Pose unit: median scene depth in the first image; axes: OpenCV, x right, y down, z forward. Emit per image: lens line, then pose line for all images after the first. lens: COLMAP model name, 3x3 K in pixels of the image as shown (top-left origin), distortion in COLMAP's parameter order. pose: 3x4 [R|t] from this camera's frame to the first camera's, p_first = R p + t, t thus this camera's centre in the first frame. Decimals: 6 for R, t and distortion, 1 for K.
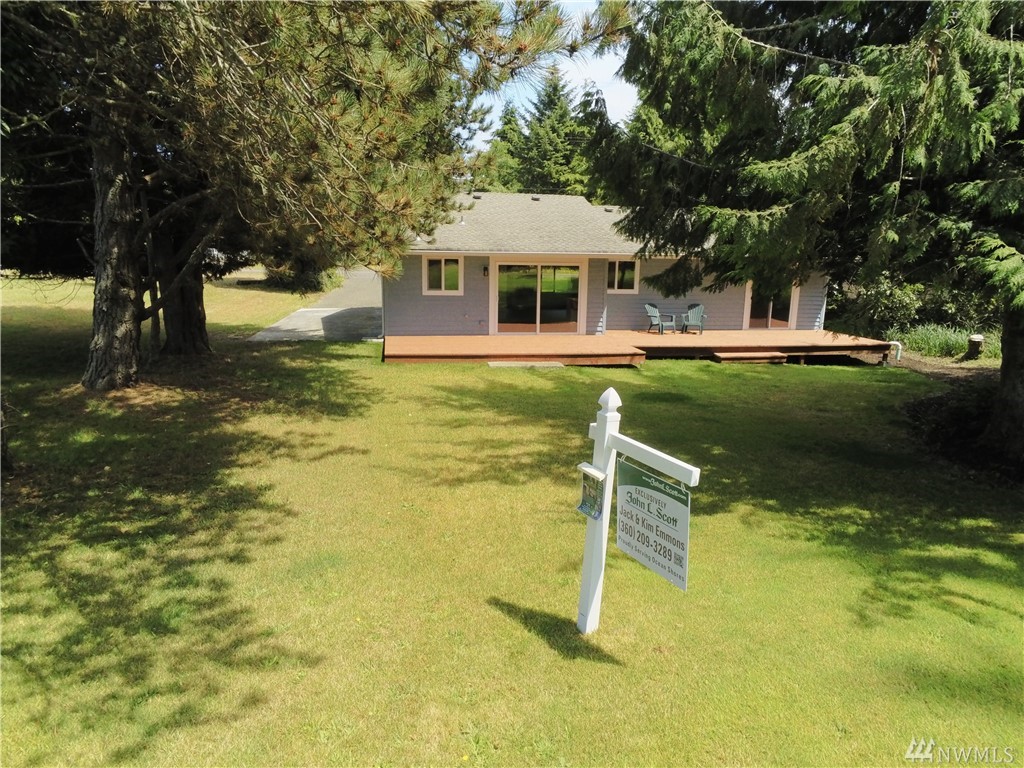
lens RADIAL K [[674.2, 0, 512.0], [0, 674.2, 384.0], [0, 0, 1]] dist [0.001301, -0.002479]
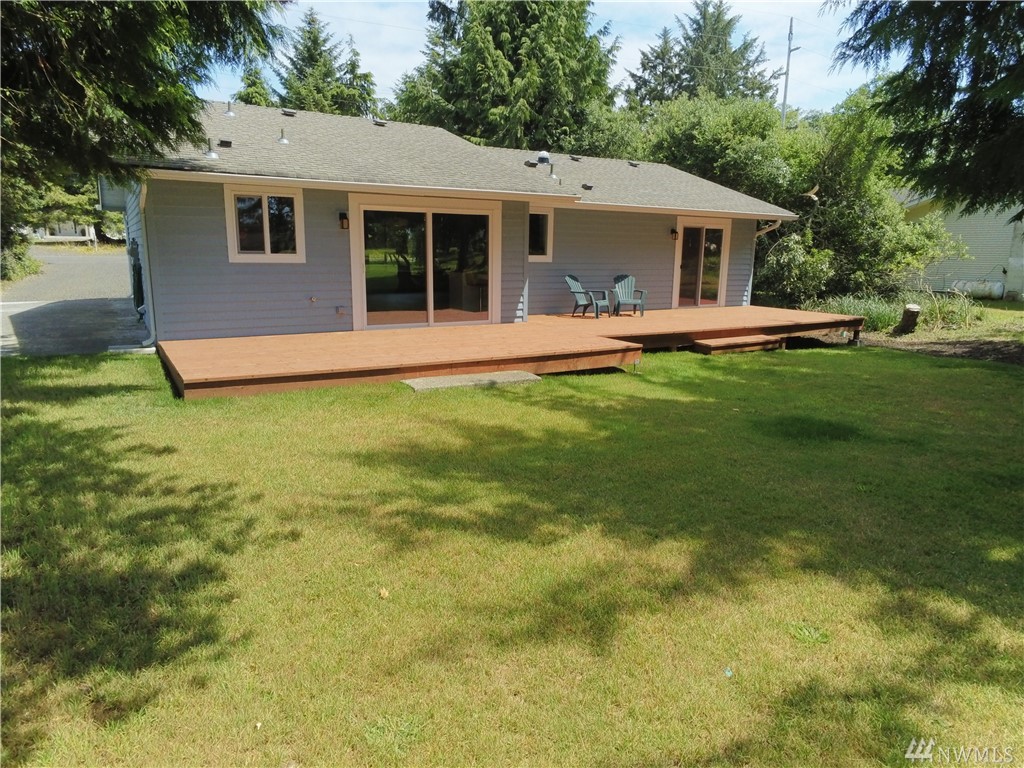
lens RADIAL K [[674.2, 0, 512.0], [0, 674.2, 384.0], [0, 0, 1]] dist [0.001301, -0.002479]
pose [[0.933903, -0.075303, 0.349506, -0.113469], [0.072288, 0.997148, 0.021684, -0.028850], [-0.350142, 0.005015, 0.936683, 0.401712]]
